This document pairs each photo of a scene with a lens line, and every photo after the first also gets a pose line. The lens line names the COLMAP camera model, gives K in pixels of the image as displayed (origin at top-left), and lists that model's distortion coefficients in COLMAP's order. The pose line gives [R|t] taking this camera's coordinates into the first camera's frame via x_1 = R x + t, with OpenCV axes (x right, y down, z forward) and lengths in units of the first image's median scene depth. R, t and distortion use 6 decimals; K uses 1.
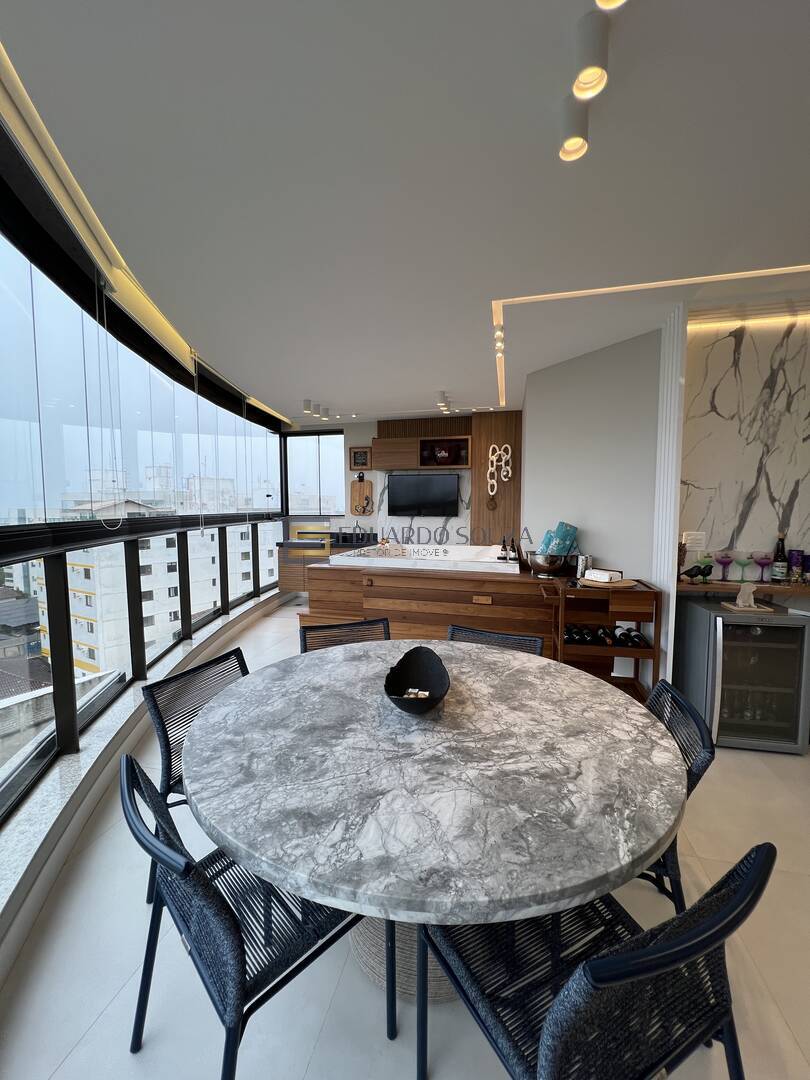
lens RADIAL K [[433.7, 0, 402.8], [0, 433.7, 540.0], [0, 0, 1]] dist [-0.002497, -0.000194]
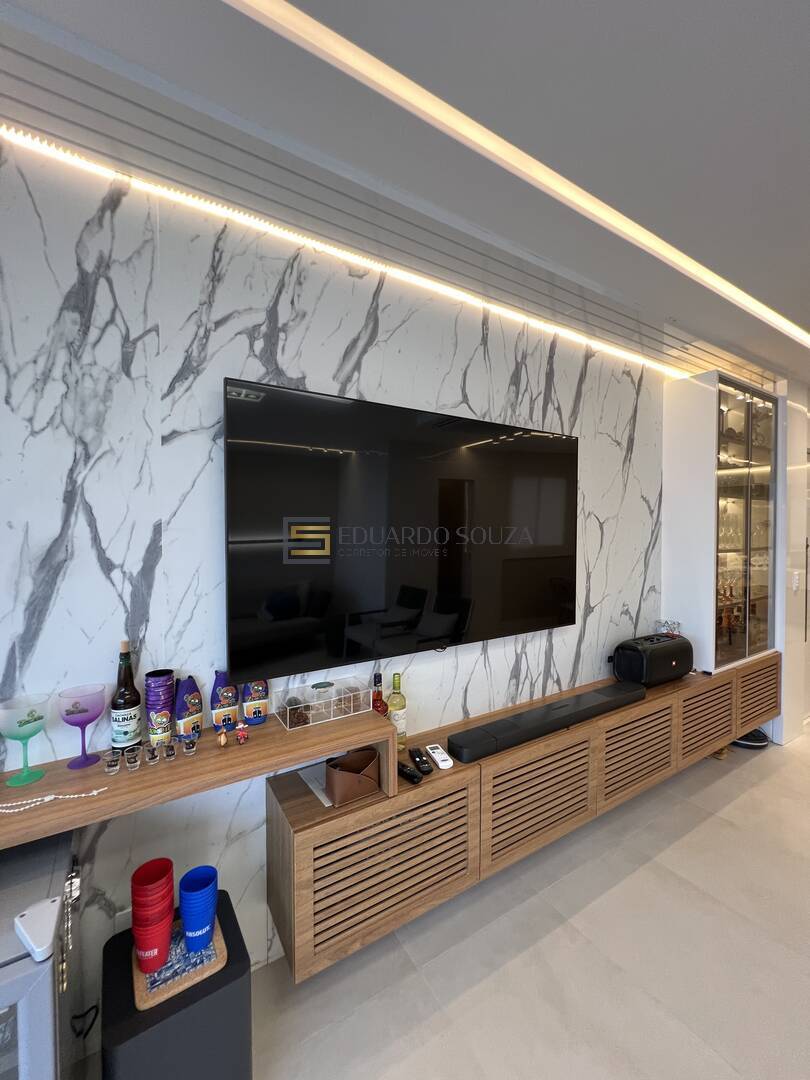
lens RADIAL K [[432.7, 0, 401.8], [0, 432.7, 541.6], [0, 0, 1]] dist [-0.005896, 0.000066]
pose [[0.706090, -0.014827, 0.707967, 0.767545], [0.058952, 0.997541, -0.037904, -0.084618], [-0.705664, 0.068499, 0.705228, 0.481400]]
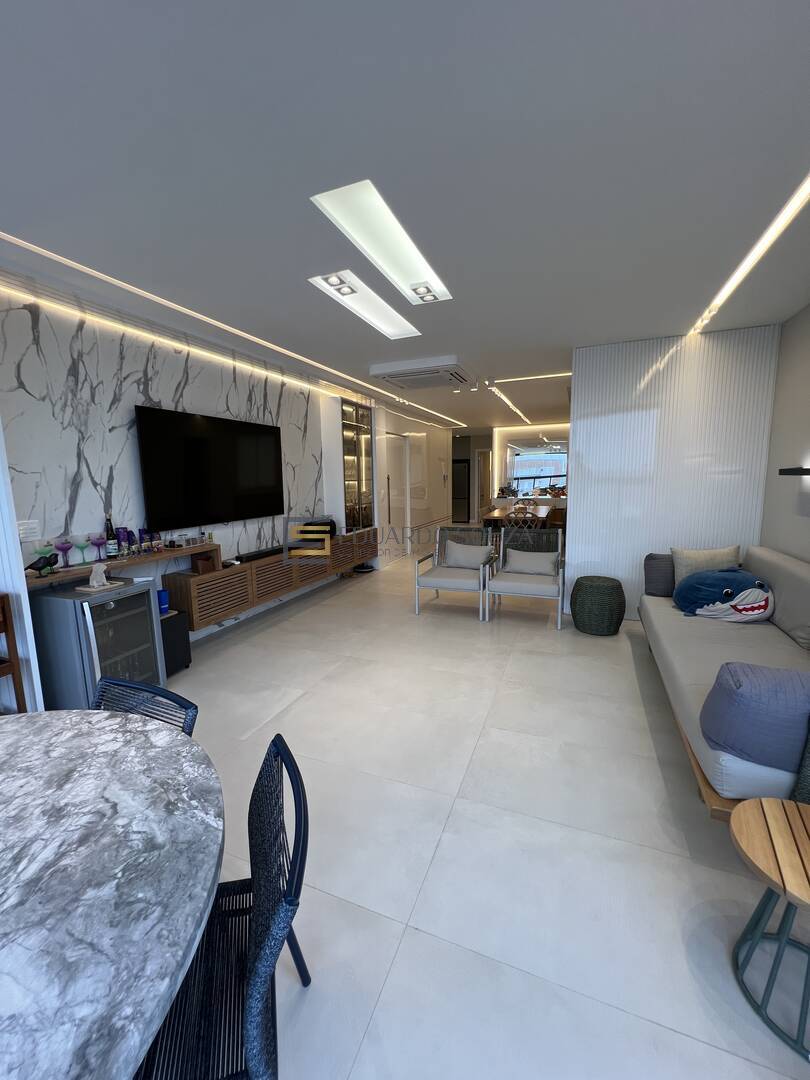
lens RADIAL K [[433.7, 0, 403.0], [0, 433.7, 539.7], [0, 0, 1]] dist [-0.002497, -0.000194]
pose [[0.141771, -0.142221, 0.979630, -0.115170], [0.095005, 0.987012, 0.129544, -0.022850], [-0.985330, 0.074704, 0.153441, 0.090005]]
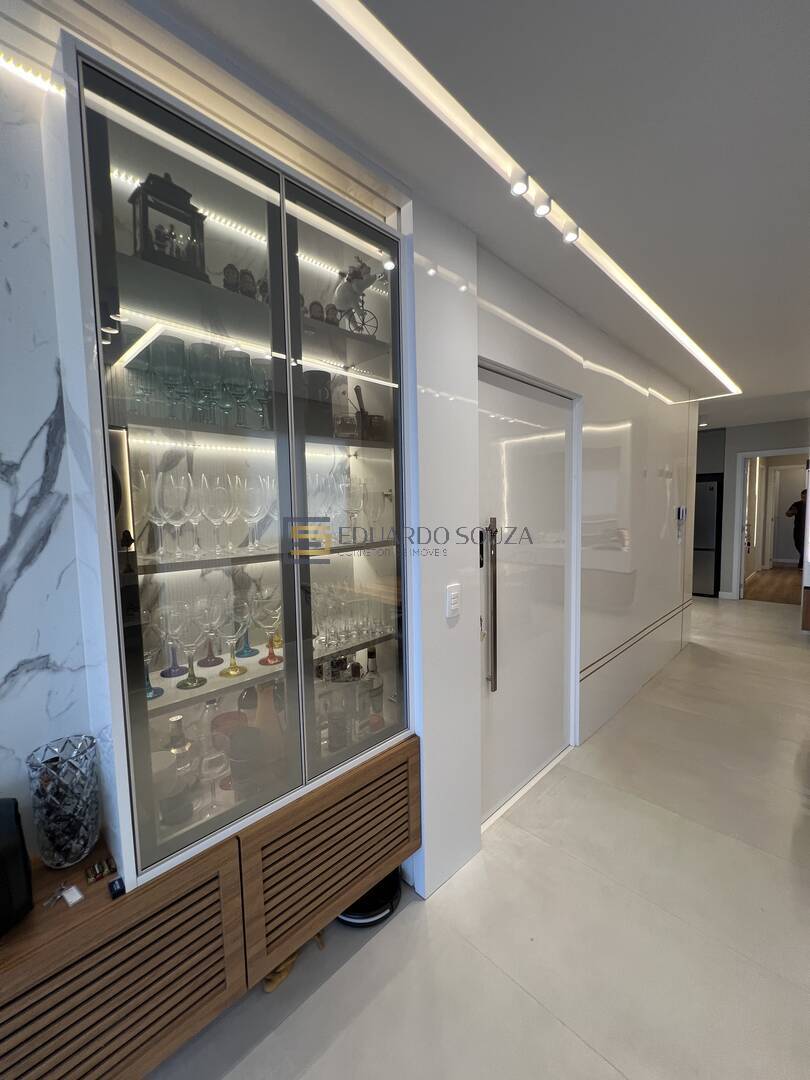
lens RADIAL K [[433.7, 0, 408.3], [0, 433.7, 540.5], [0, 0, 1]] dist [-0.002497, -0.000194]
pose [[0.516747, -0.077704, 0.852605, 1.725968], [0.087279, 0.995465, 0.037826, -0.077842], [-0.851678, 0.054868, 0.521186, 0.283193]]
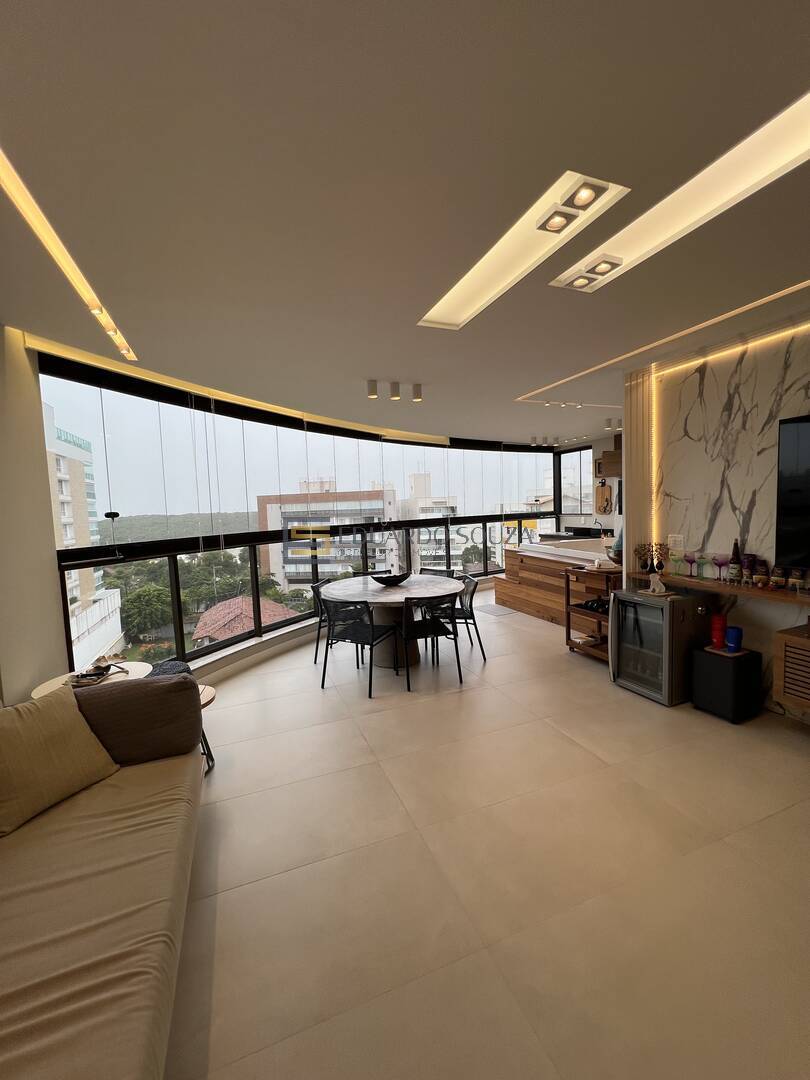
lens RADIAL K [[432.7, 0, 400.1], [0, 432.7, 538.5], [0, 0, 1]] dist [-0.005896, 0.000066]
pose [[0.565918, 0.042245, -0.823379, 1.308763], [-0.026751, 0.999101, 0.032875, -0.029089], [0.824028, 0.003421, 0.566539, -0.351946]]
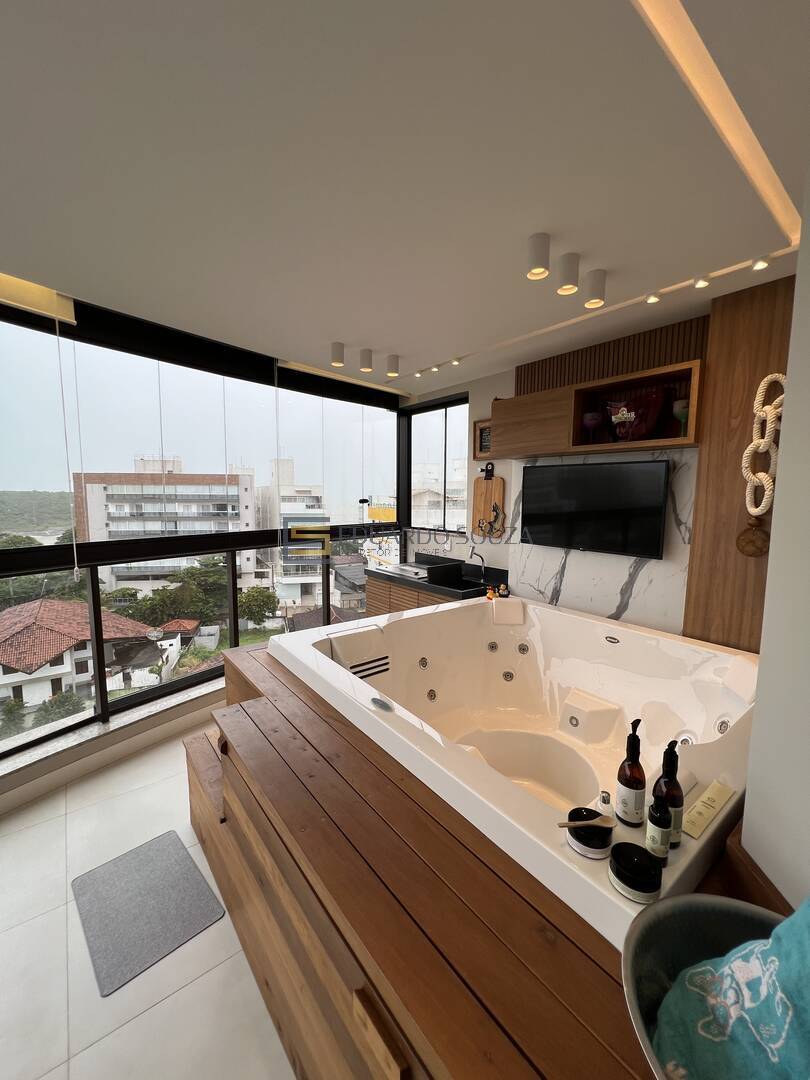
lens RADIAL K [[432.7, 0, 405.4], [0, 432.7, 532.8], [0, 0, 1]] dist [-0.005896, 0.000066]
pose [[0.787384, 0.062677, -0.613268, 0.388017], [-0.055964, 0.997978, 0.030141, -0.165081], [0.613917, 0.010588, 0.789299, 1.064708]]
